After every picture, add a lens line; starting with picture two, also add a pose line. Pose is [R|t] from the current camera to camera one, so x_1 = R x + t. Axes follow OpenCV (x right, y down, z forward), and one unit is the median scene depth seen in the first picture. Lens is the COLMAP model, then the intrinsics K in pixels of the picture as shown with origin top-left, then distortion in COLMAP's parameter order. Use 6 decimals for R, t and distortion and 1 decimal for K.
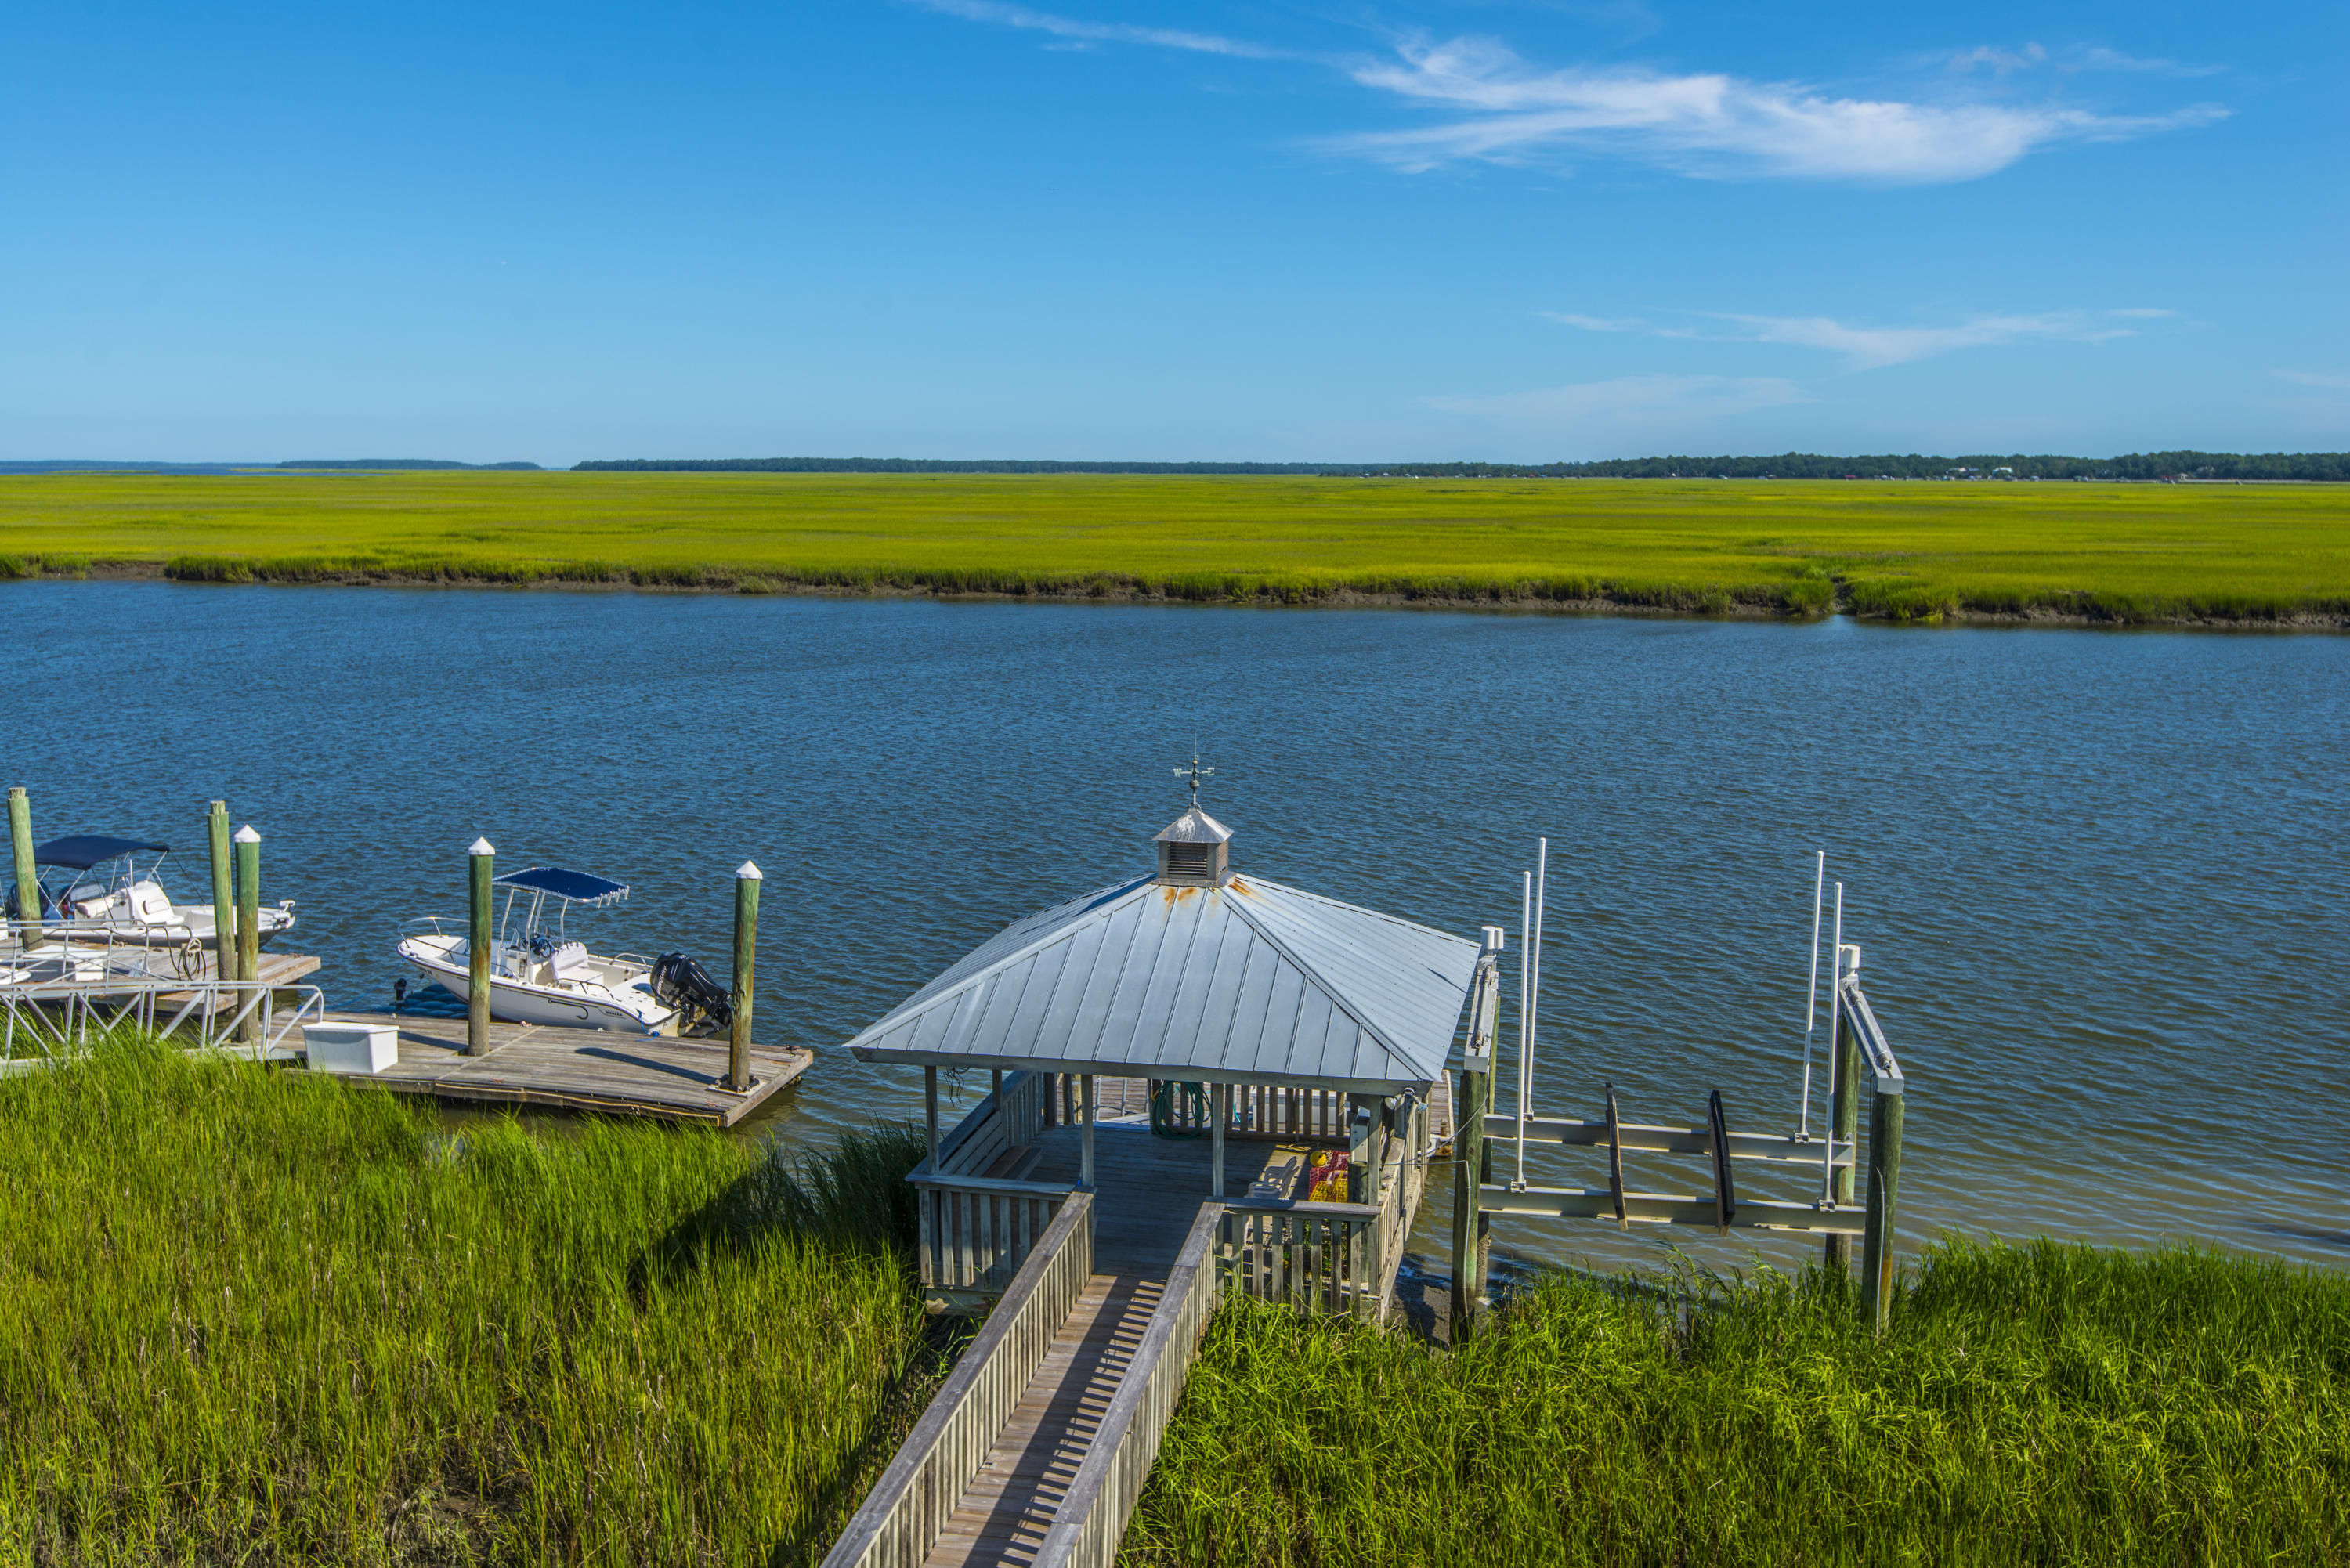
lens RADIAL K [[2120.8, 0, 1175.0], [0, 2120.8, 784.0], [0, 0, 1]] dist [0.047299, -0.049298]
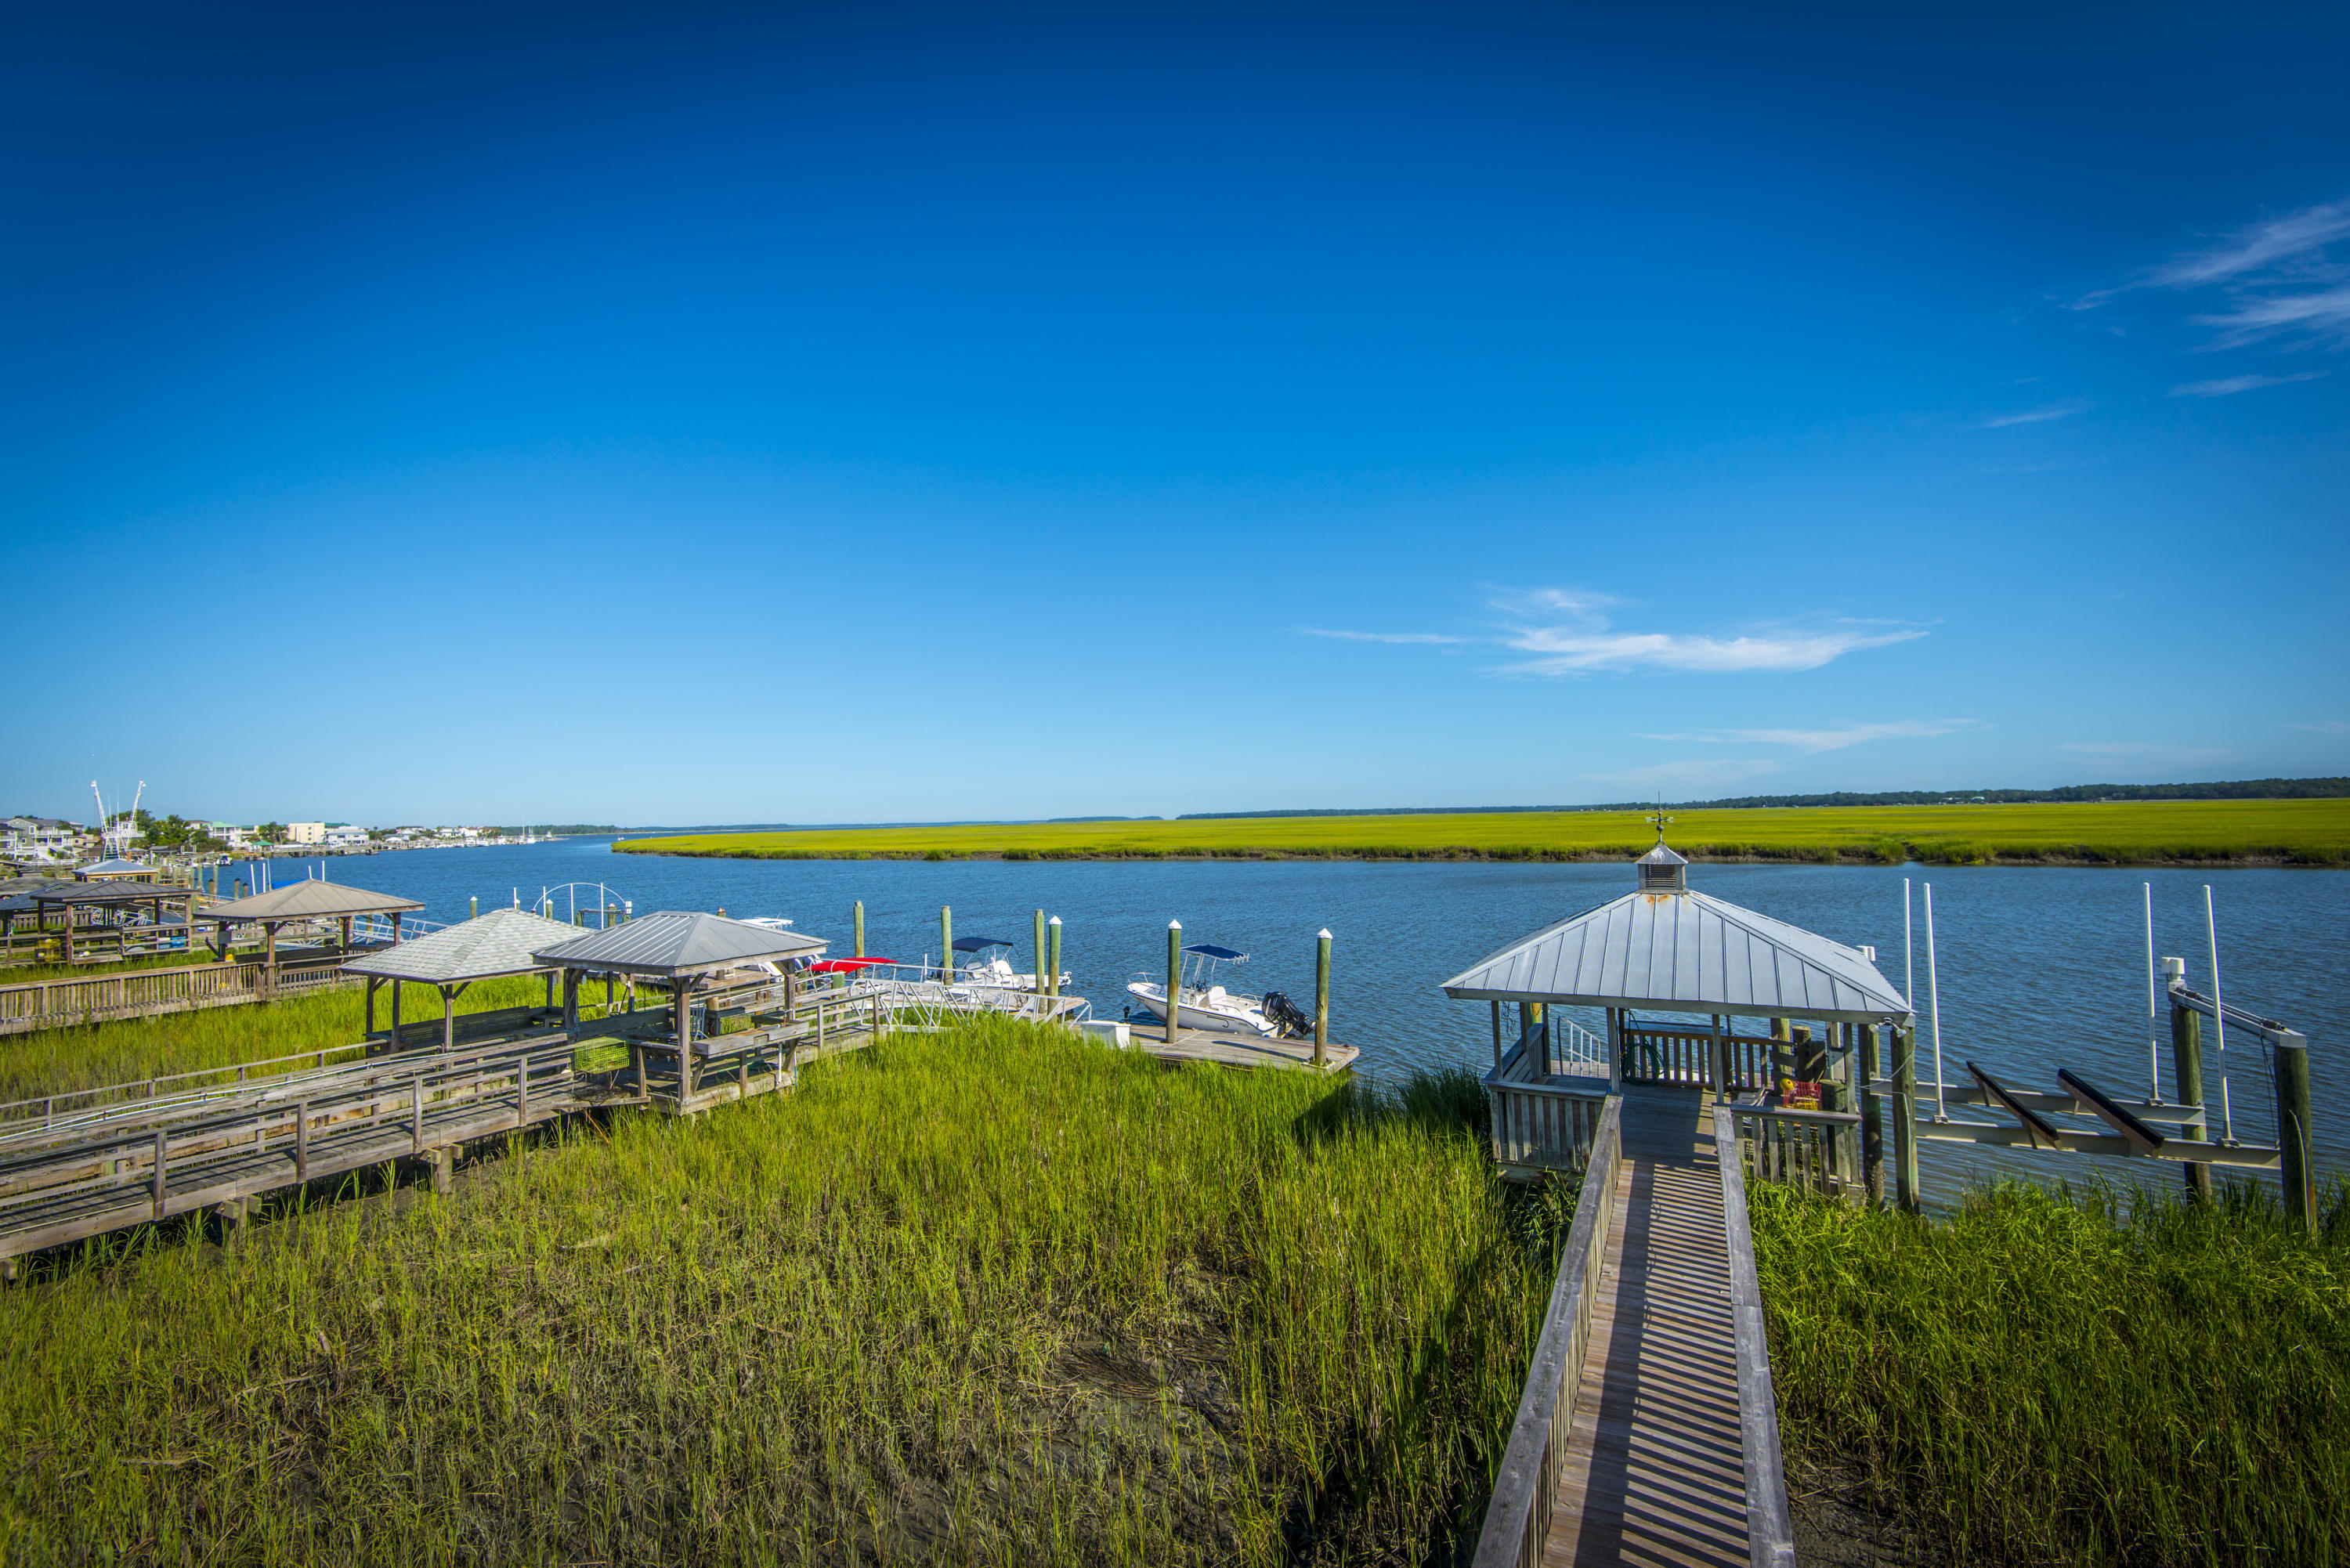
lens RADIAL K [[1061.0, 0, 1180.6], [0, 1061.0, 774.7], [0, 0, 1]] dist [0.040519, -0.024912]
pose [[0.963719, -0.035642, -0.264527, -0.086435], [-0.013655, 0.983163, -0.182217, 0.078081], [0.266568, 0.179219, 0.947007, 0.134907]]
